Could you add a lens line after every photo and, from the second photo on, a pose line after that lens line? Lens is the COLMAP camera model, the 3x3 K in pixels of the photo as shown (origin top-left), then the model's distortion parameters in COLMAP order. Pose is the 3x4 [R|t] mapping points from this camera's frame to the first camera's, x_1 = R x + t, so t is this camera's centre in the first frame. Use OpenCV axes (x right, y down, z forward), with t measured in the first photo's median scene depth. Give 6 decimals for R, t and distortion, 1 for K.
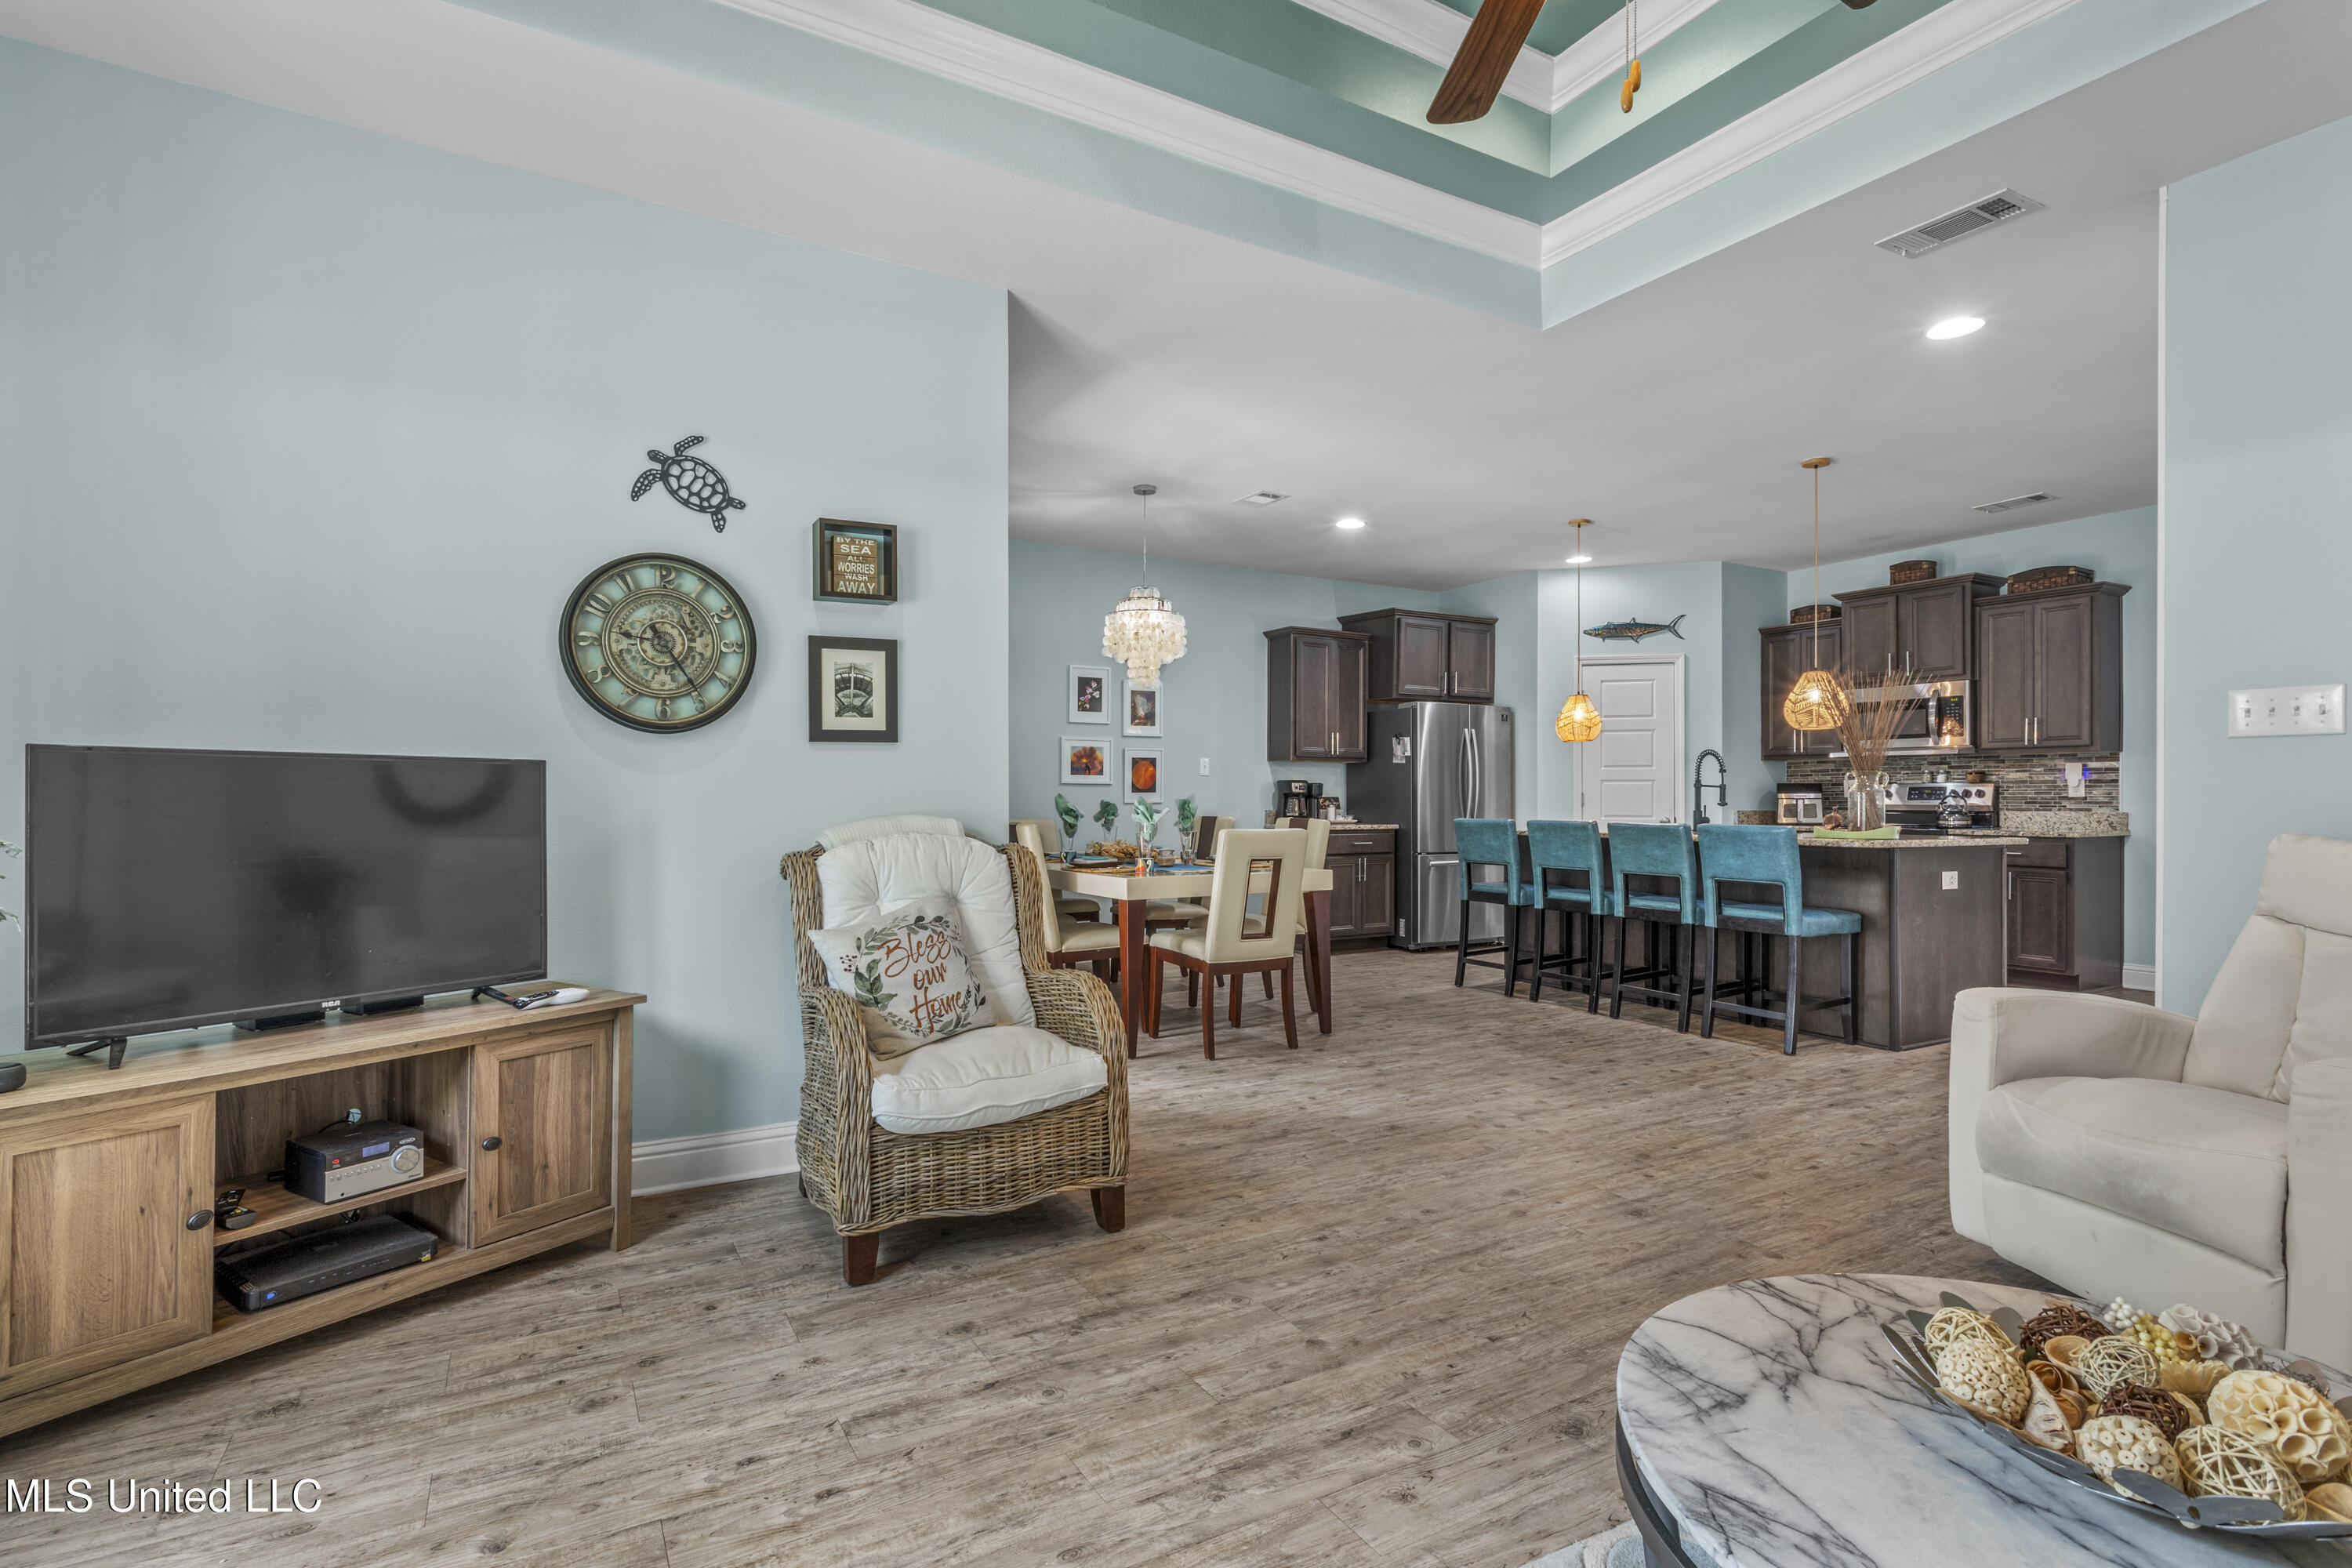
lens RADIAL K [[1118.5, 0, 1171.1], [0, 1118.5, 793.5], [0, 0, 1]] dist [0.004542, -0.000385]
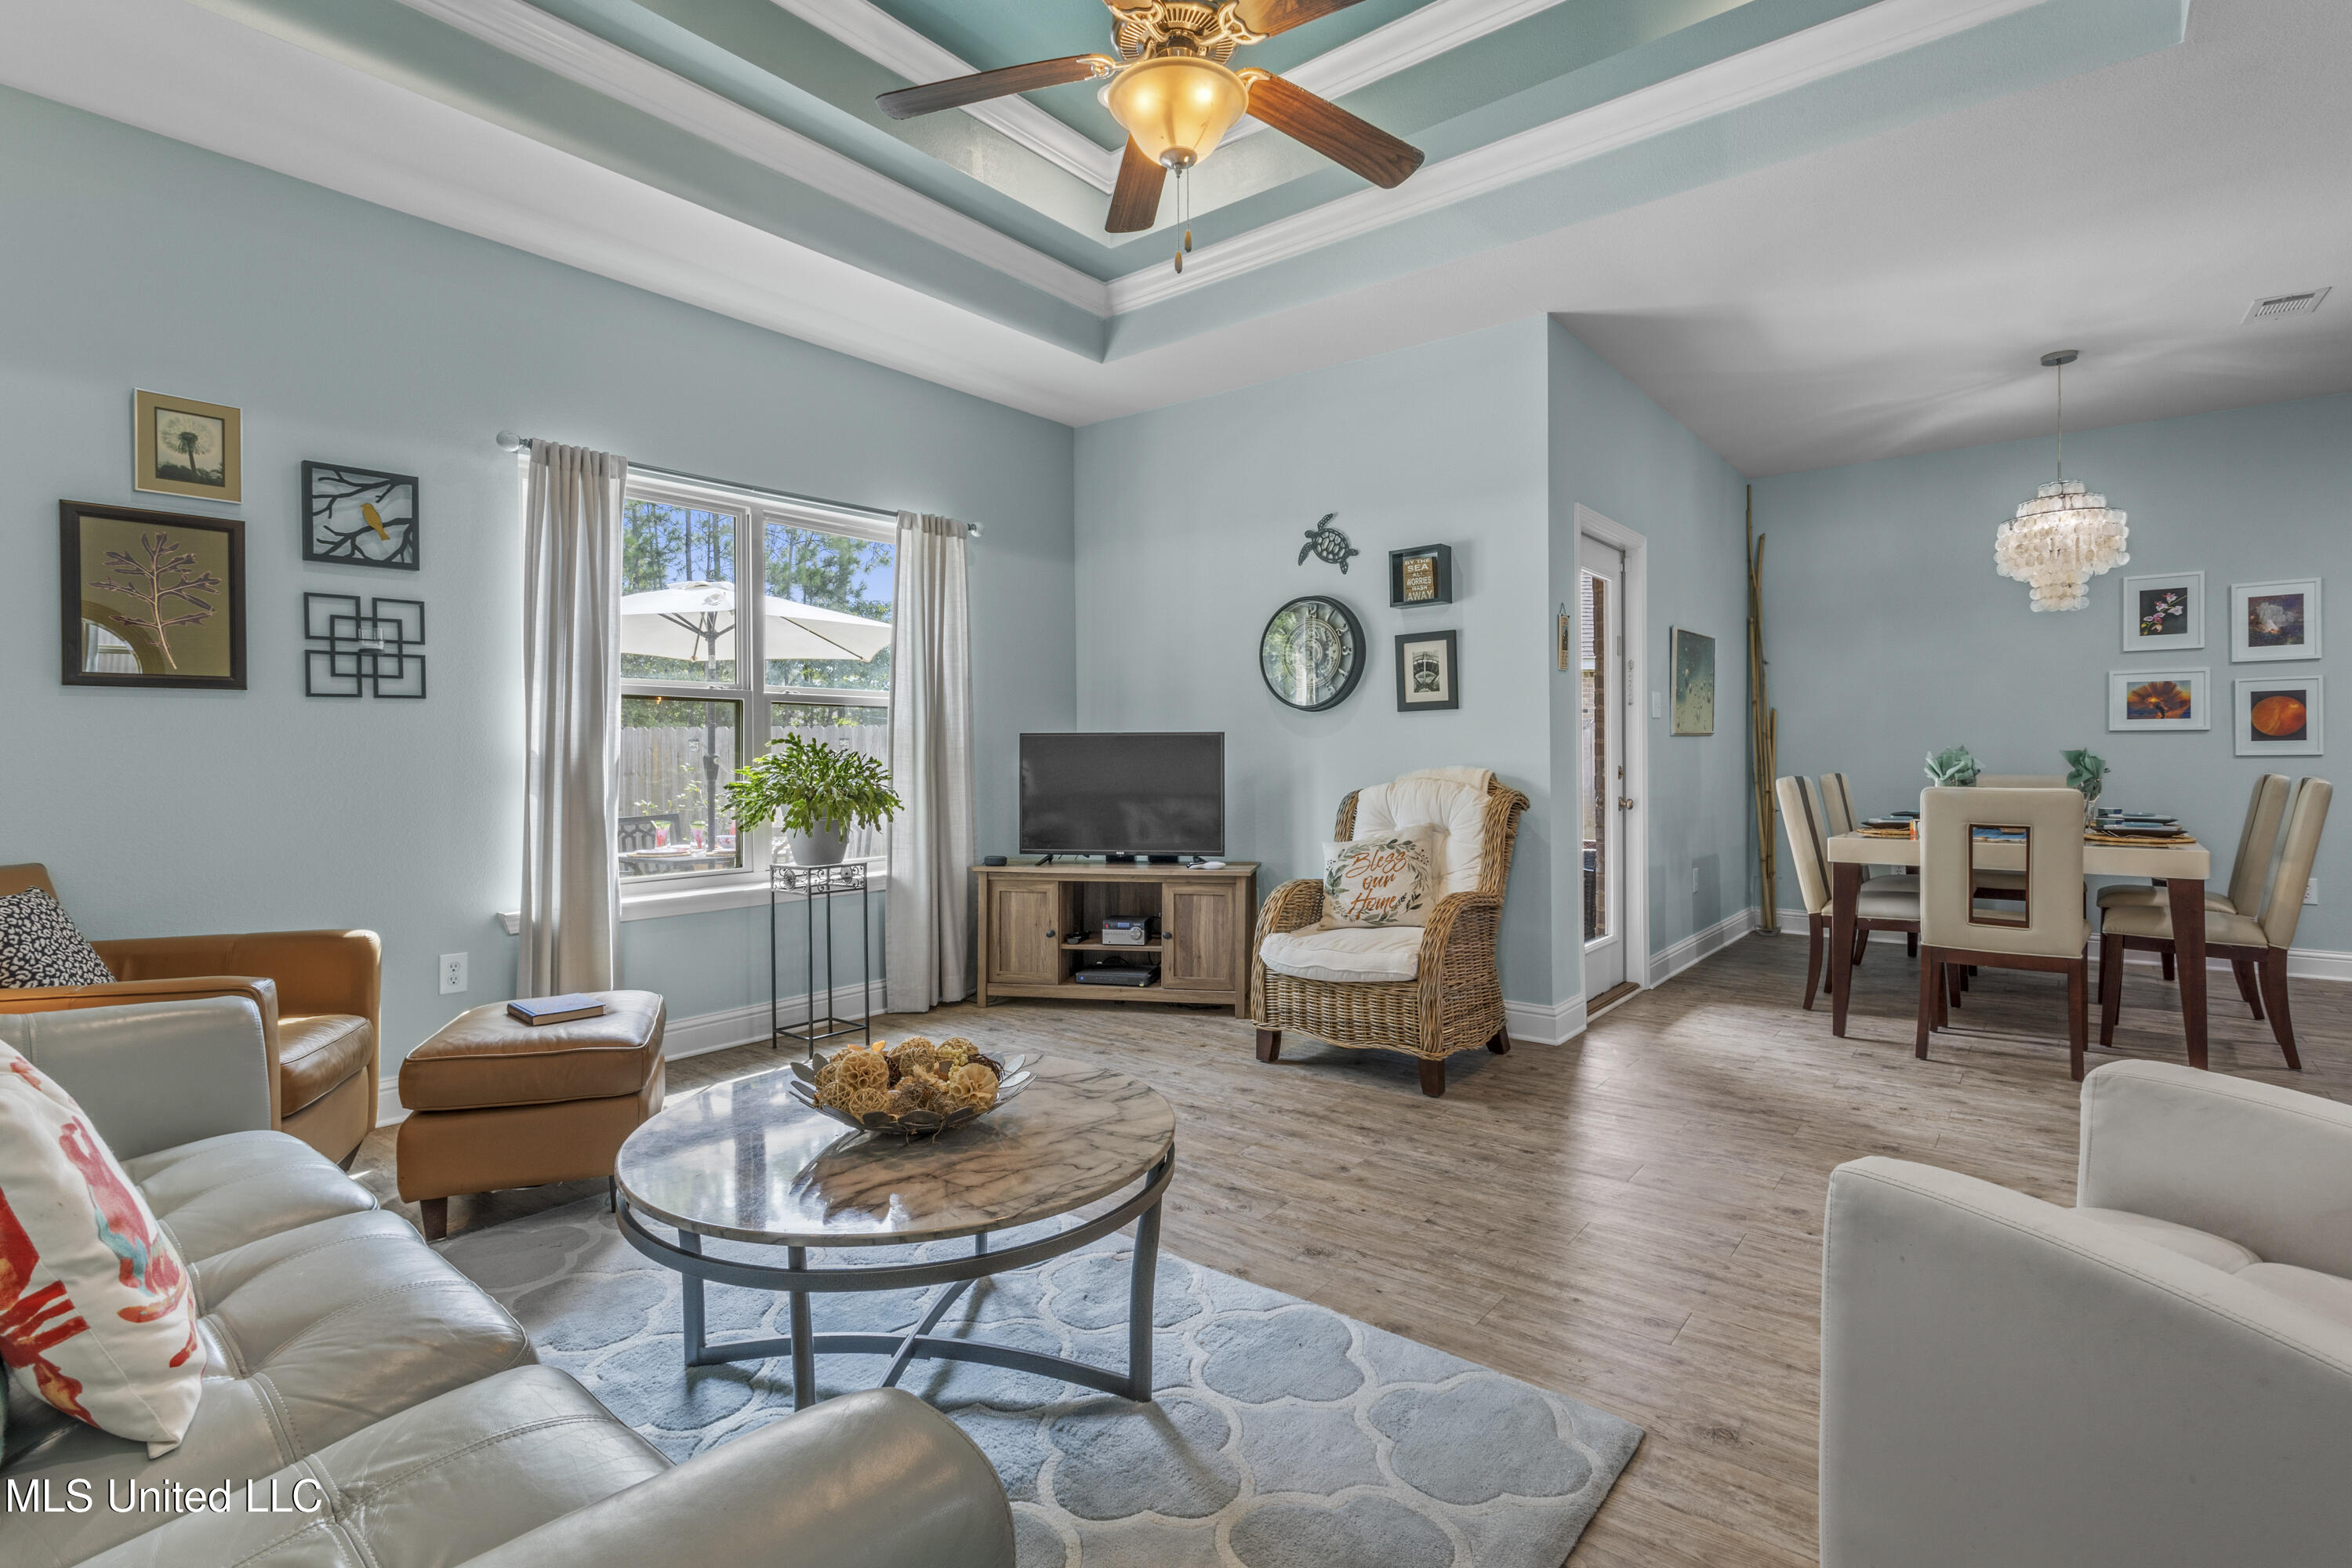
lens RADIAL K [[1118.5, 0, 1171.8], [0, 1118.5, 756.7], [0, 0, 1]] dist [0.004542, -0.000385]
pose [[0.366180, -0.002274, -0.930541, 0.439249], [0.008688, 0.999962, 0.000975, 0.002688], [0.930503, -0.008442, 0.366186, 0.118208]]
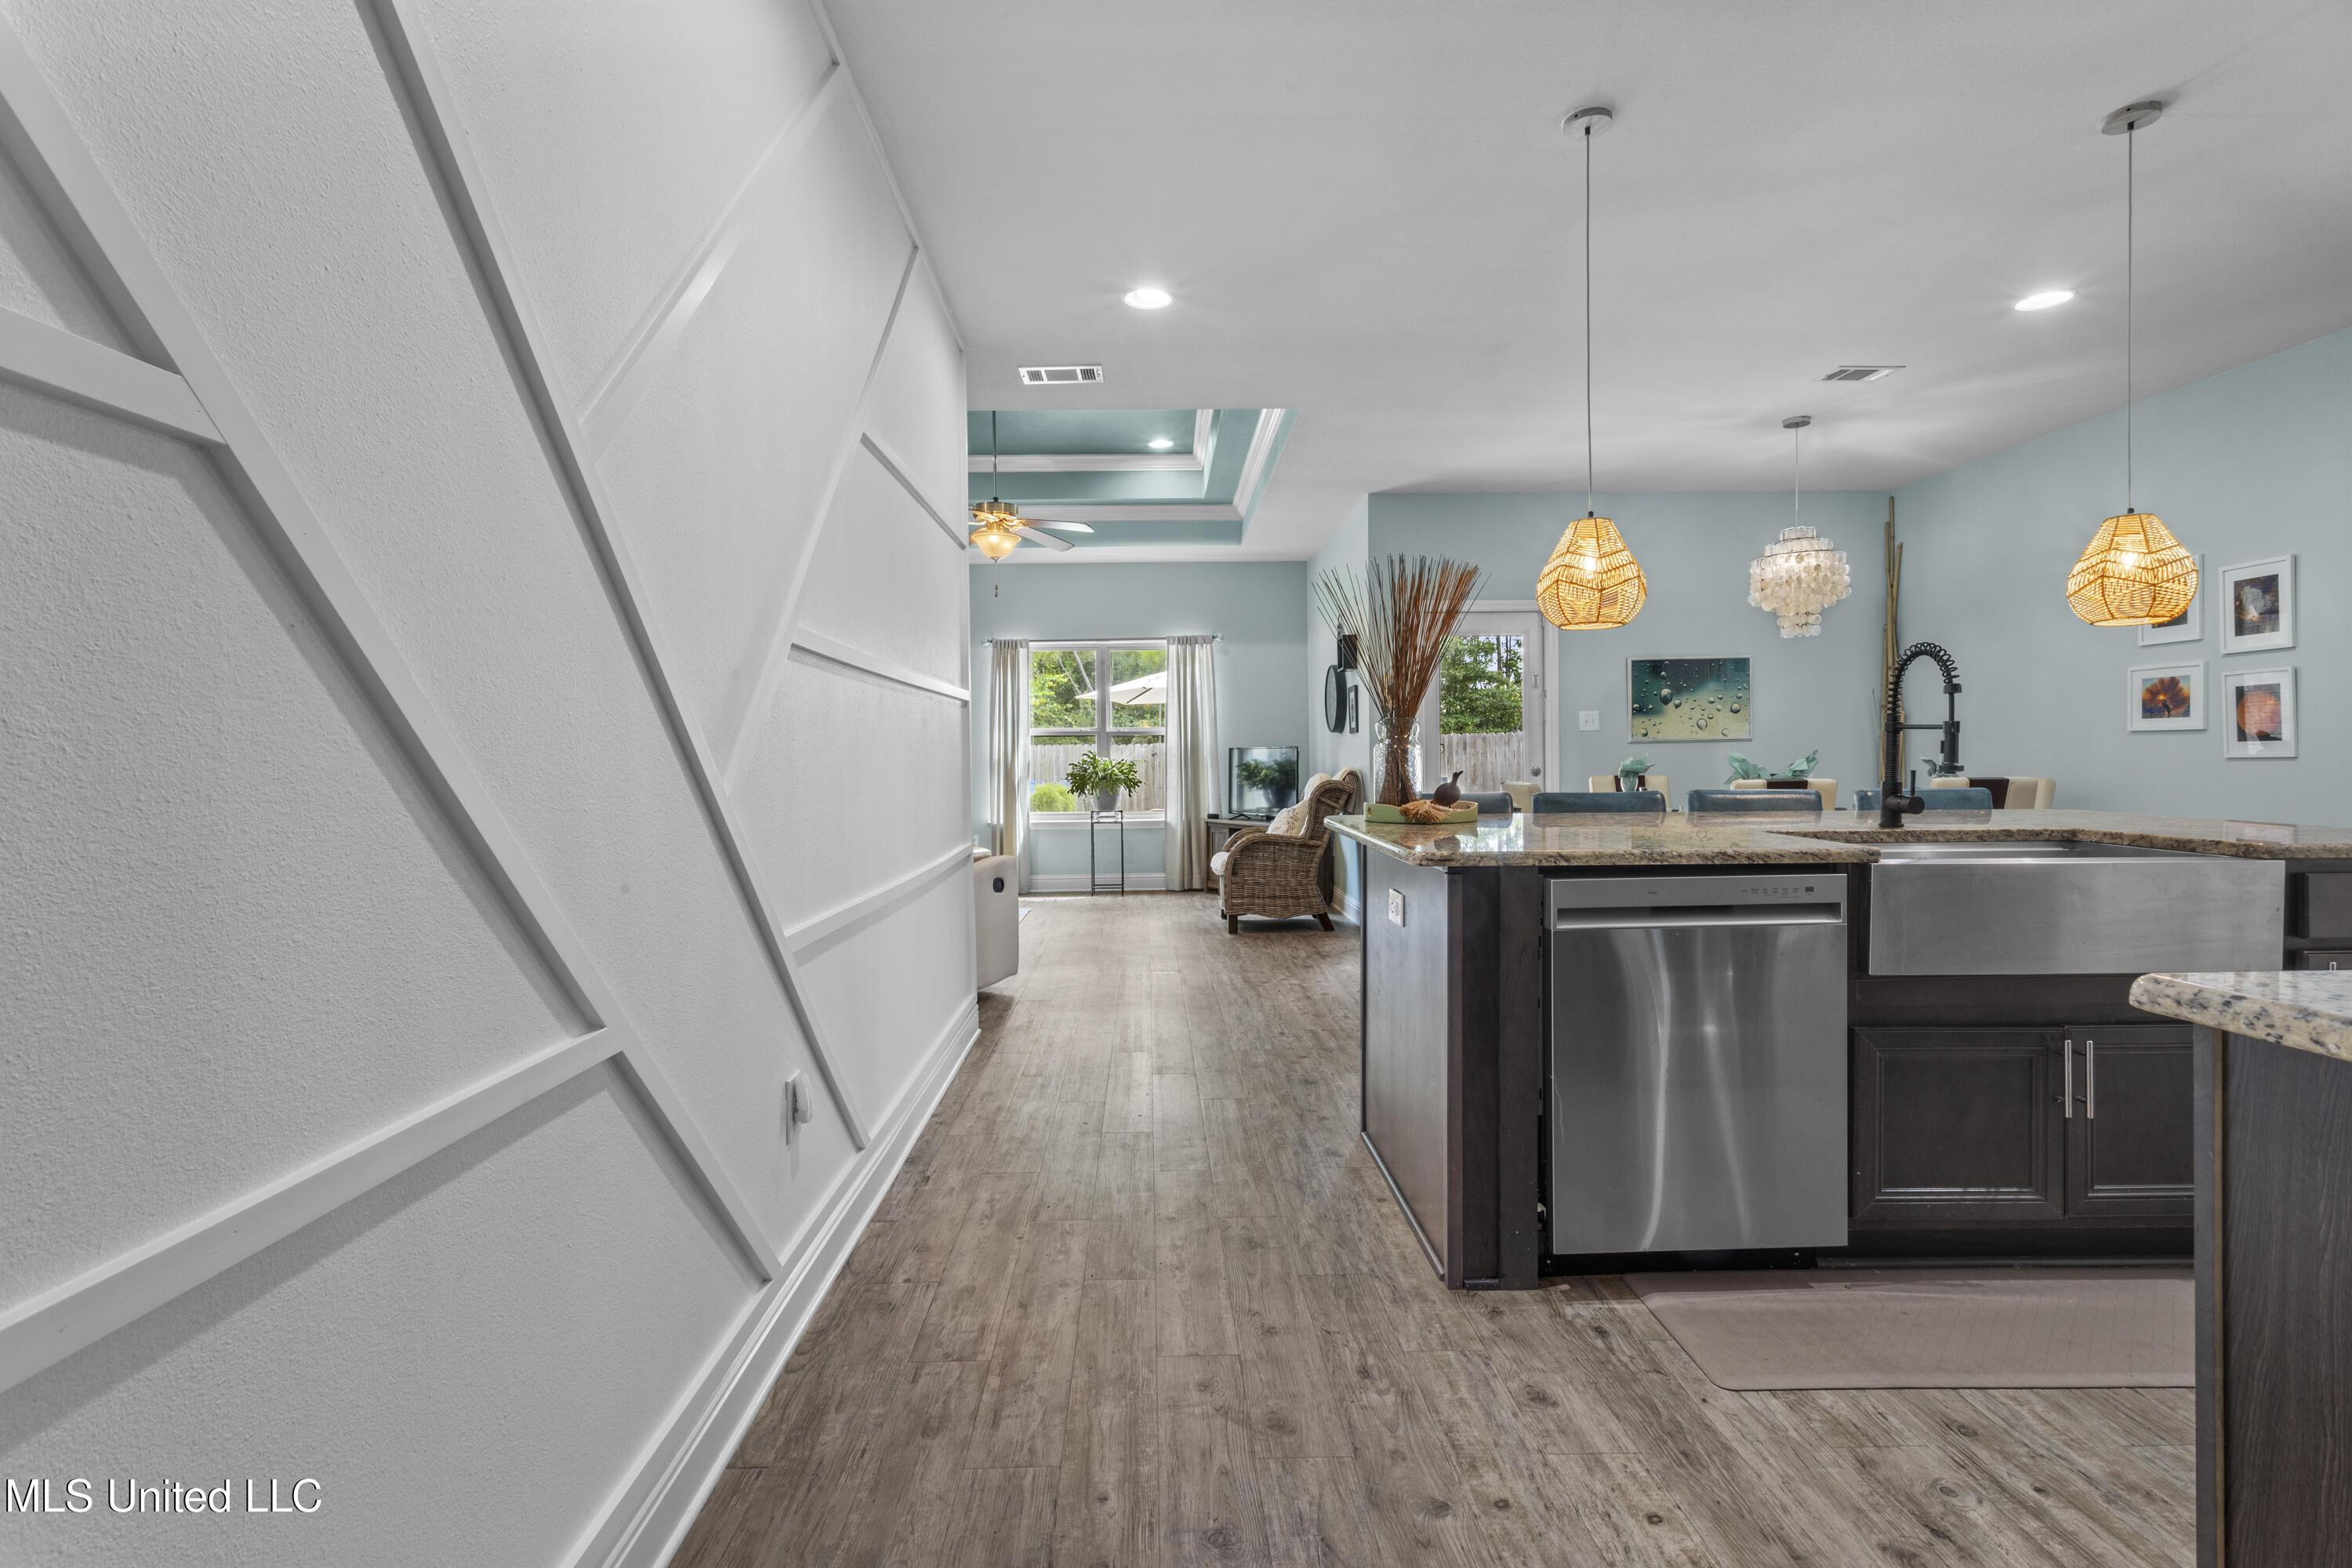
lens RADIAL K [[1118.5, 0, 1174.7], [0, 1118.5, 766.7], [0, 0, 1]] dist [0.004542, -0.000385]
pose [[-0.472888, 0.009334, -0.881073, 0.948167], [0.012353, 0.999916, 0.003964, 0.003747], [0.881036, -0.009009, -0.472963, 0.896868]]
